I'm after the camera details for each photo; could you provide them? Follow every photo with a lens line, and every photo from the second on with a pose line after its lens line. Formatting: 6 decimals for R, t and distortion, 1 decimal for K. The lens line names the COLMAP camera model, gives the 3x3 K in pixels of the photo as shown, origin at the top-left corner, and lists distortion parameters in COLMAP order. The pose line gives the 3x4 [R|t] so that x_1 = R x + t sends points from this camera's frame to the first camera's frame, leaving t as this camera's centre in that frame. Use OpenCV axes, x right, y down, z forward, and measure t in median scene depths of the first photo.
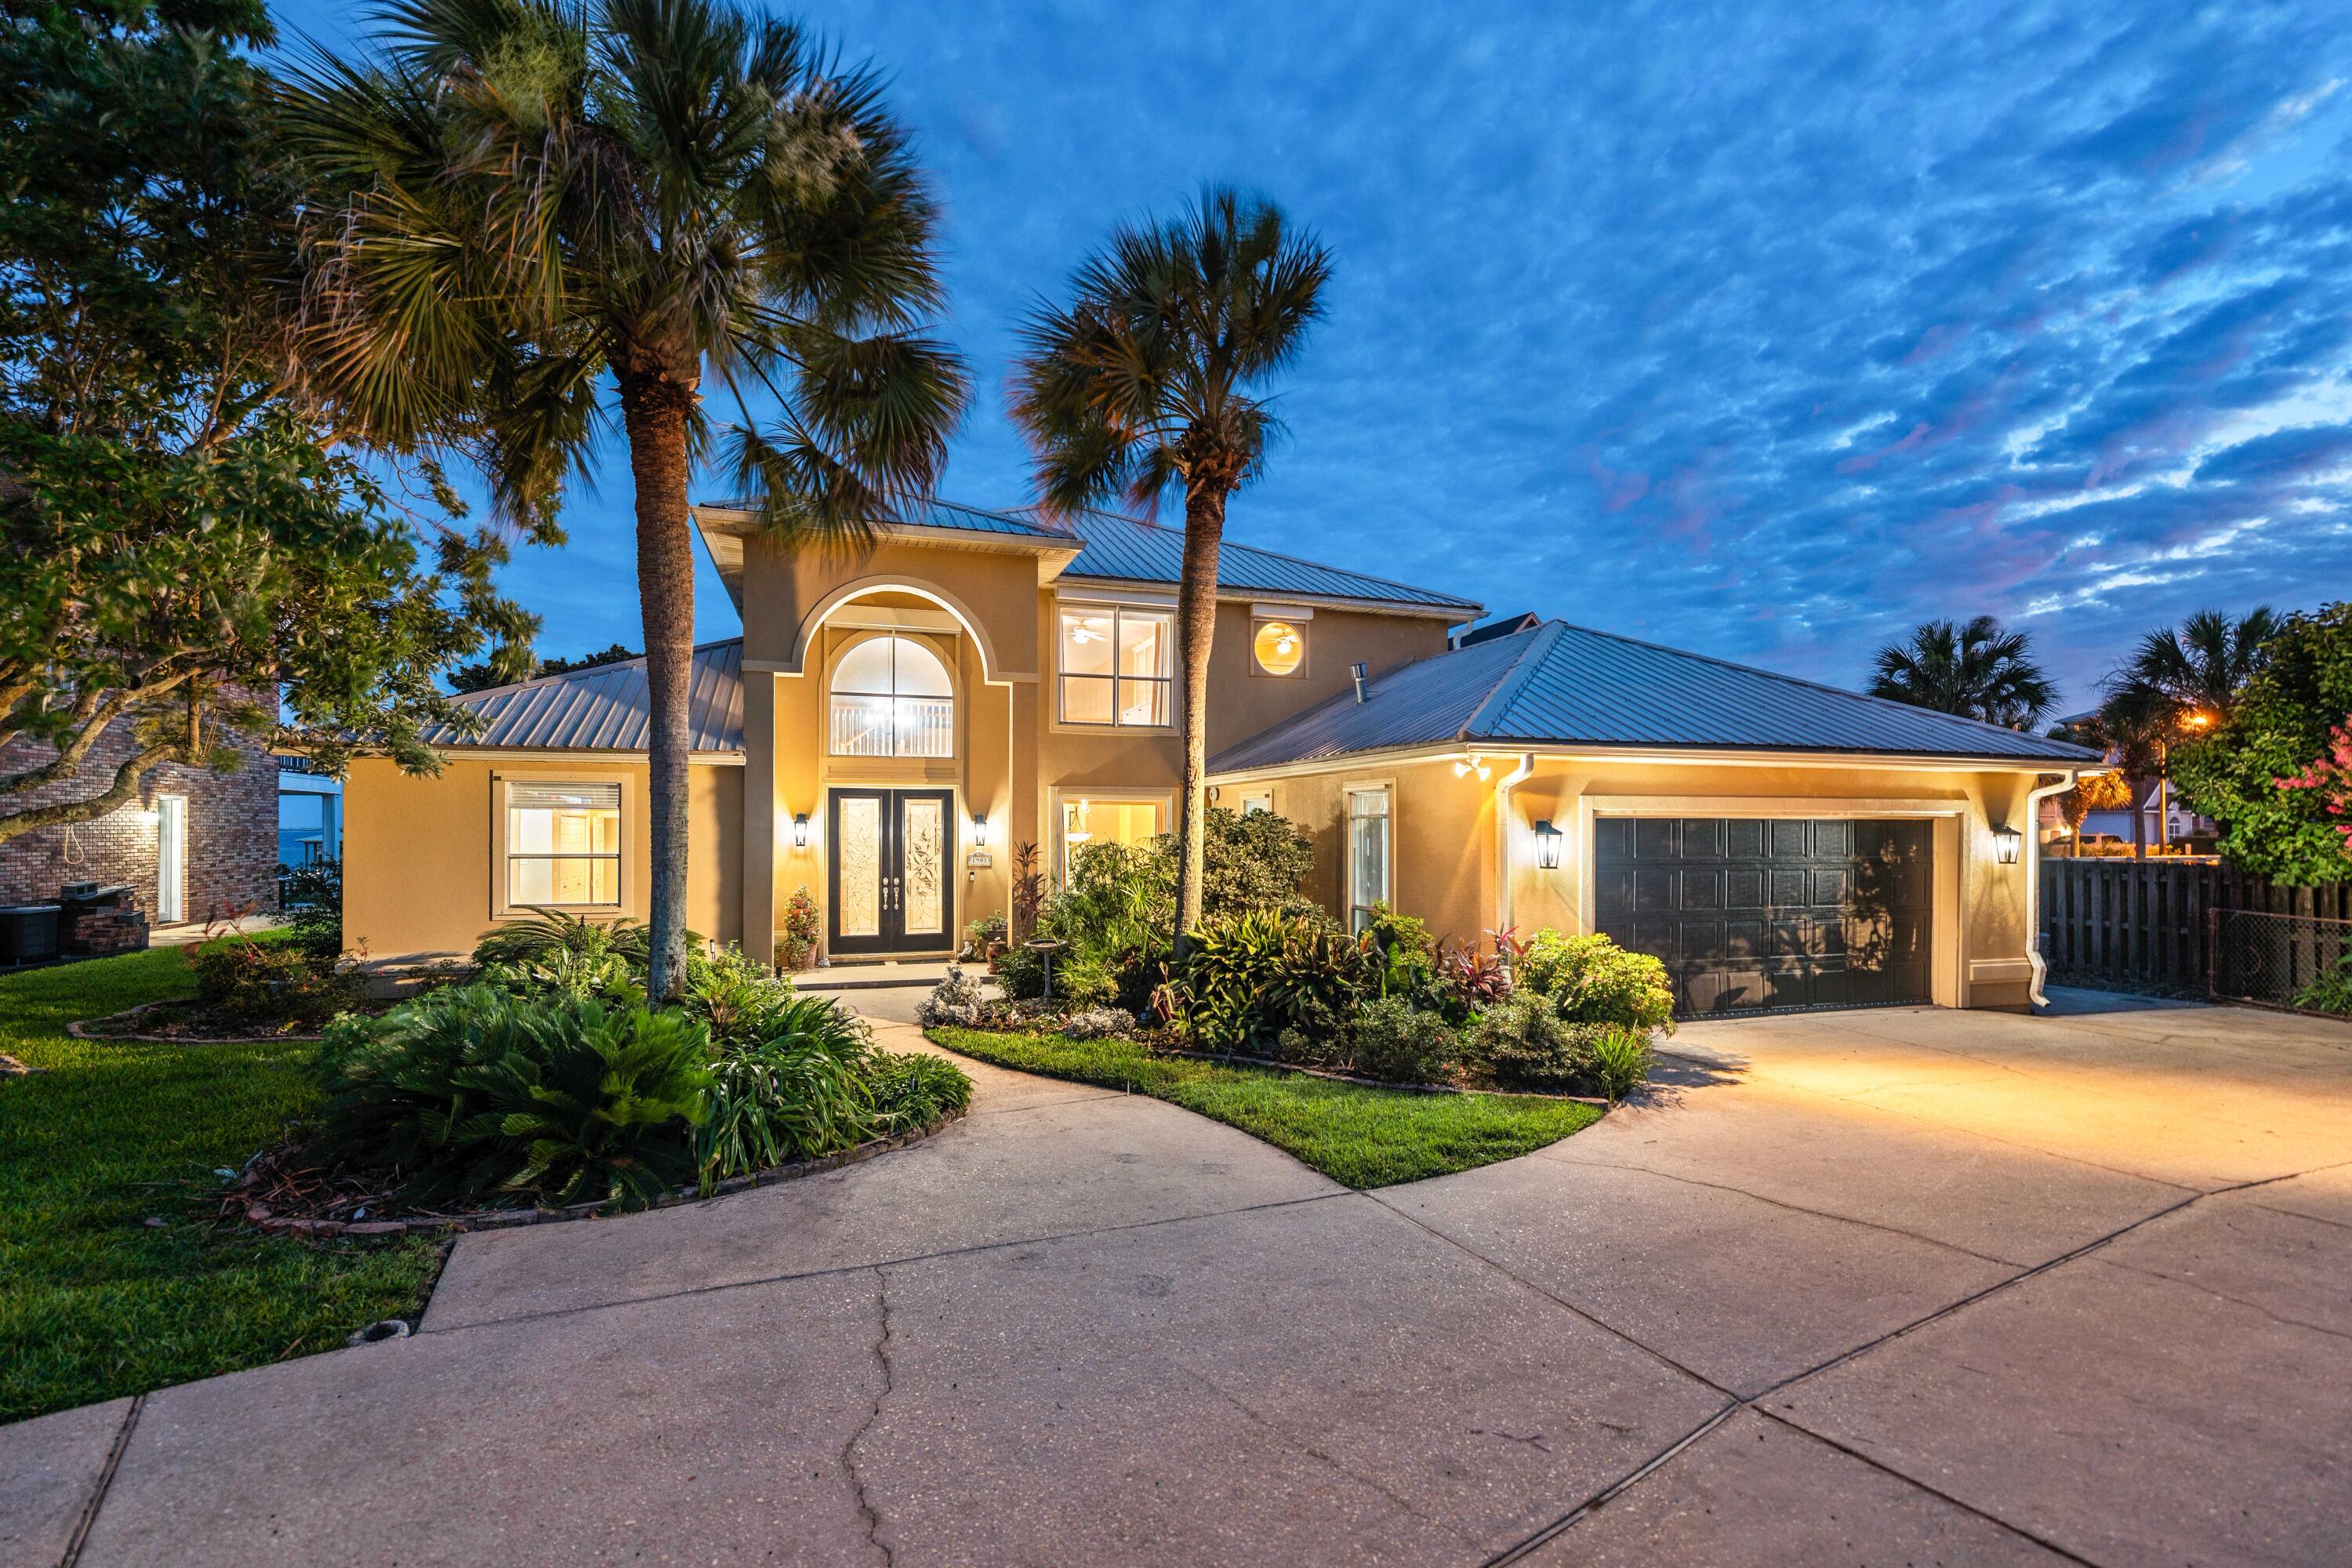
lens RADIAL K [[1021.8, 0, 1173.6], [0, 1021.8, 836.0], [0, 0, 1]] dist [-0.000008, 0.000045]
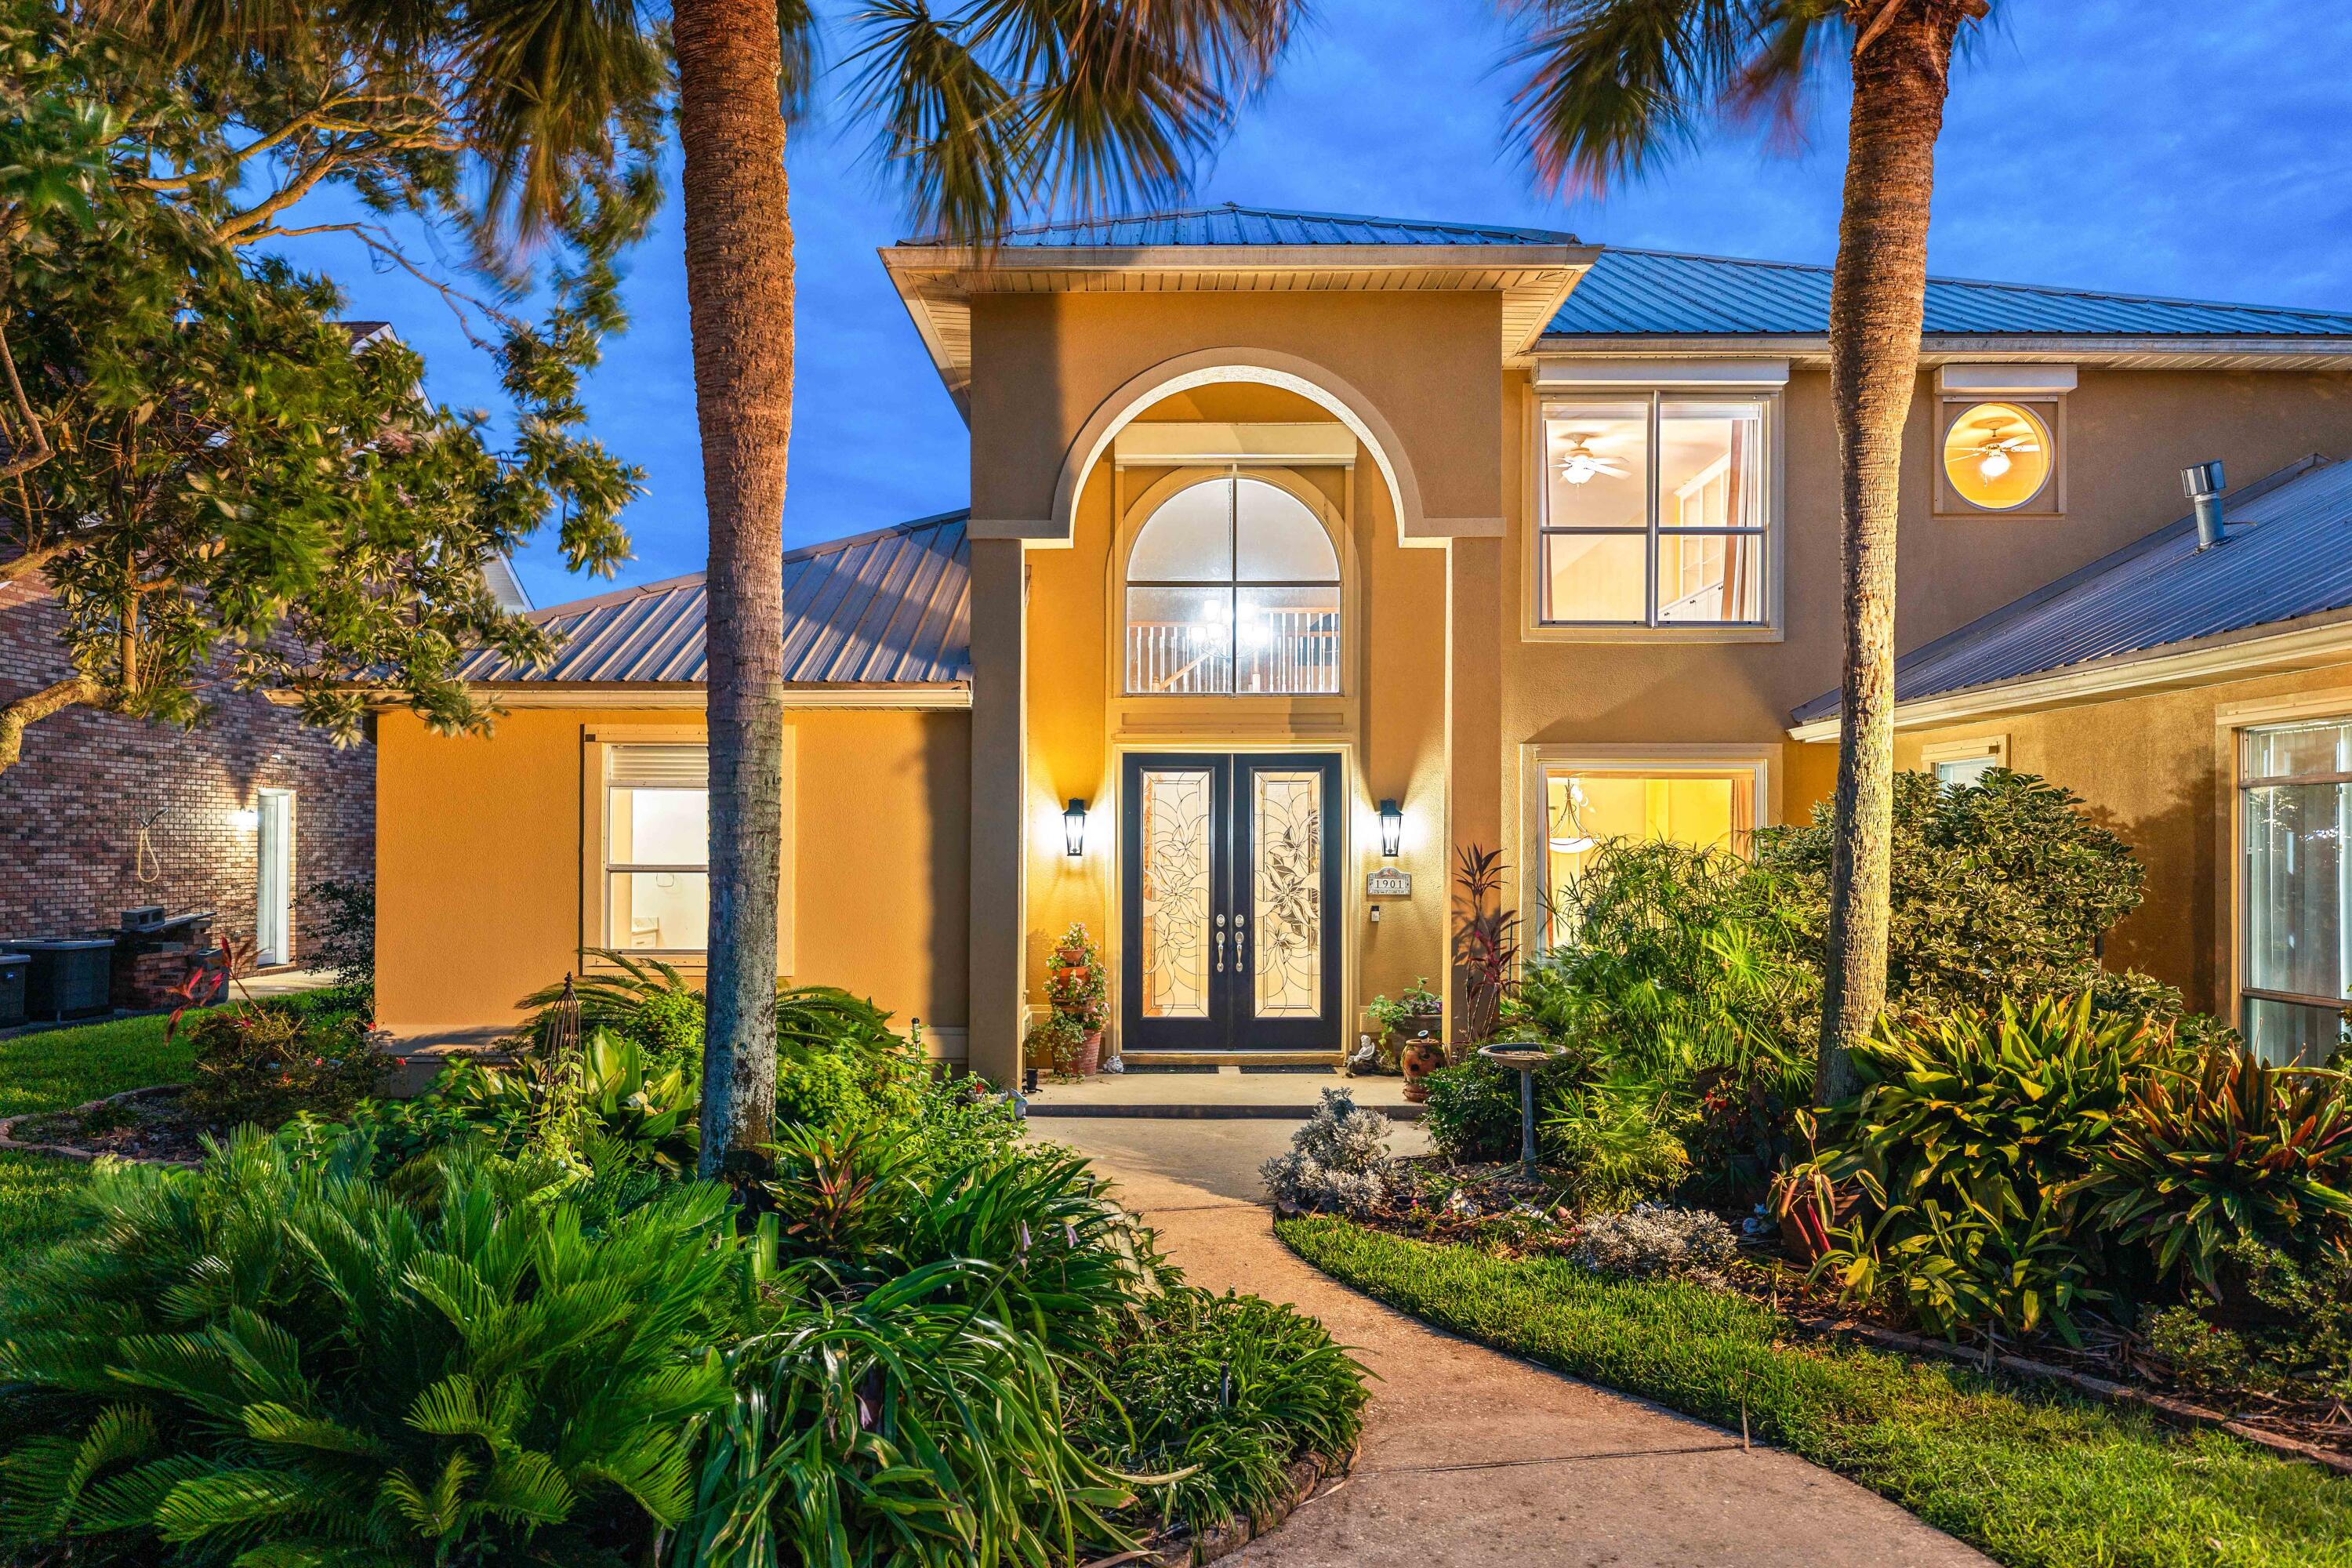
lens RADIAL K [[1623.6, 0, 1174.8], [0, 1623.6, 852.8], [0, 0, 1]] dist [0.002089, 0.000285]
pose [[0.948950, 0.000382, -0.315425, -0.038734], [-0.001264, 0.999996, -0.002591, 0.013592], [0.315423, 0.002857, 0.948947, 0.217016]]
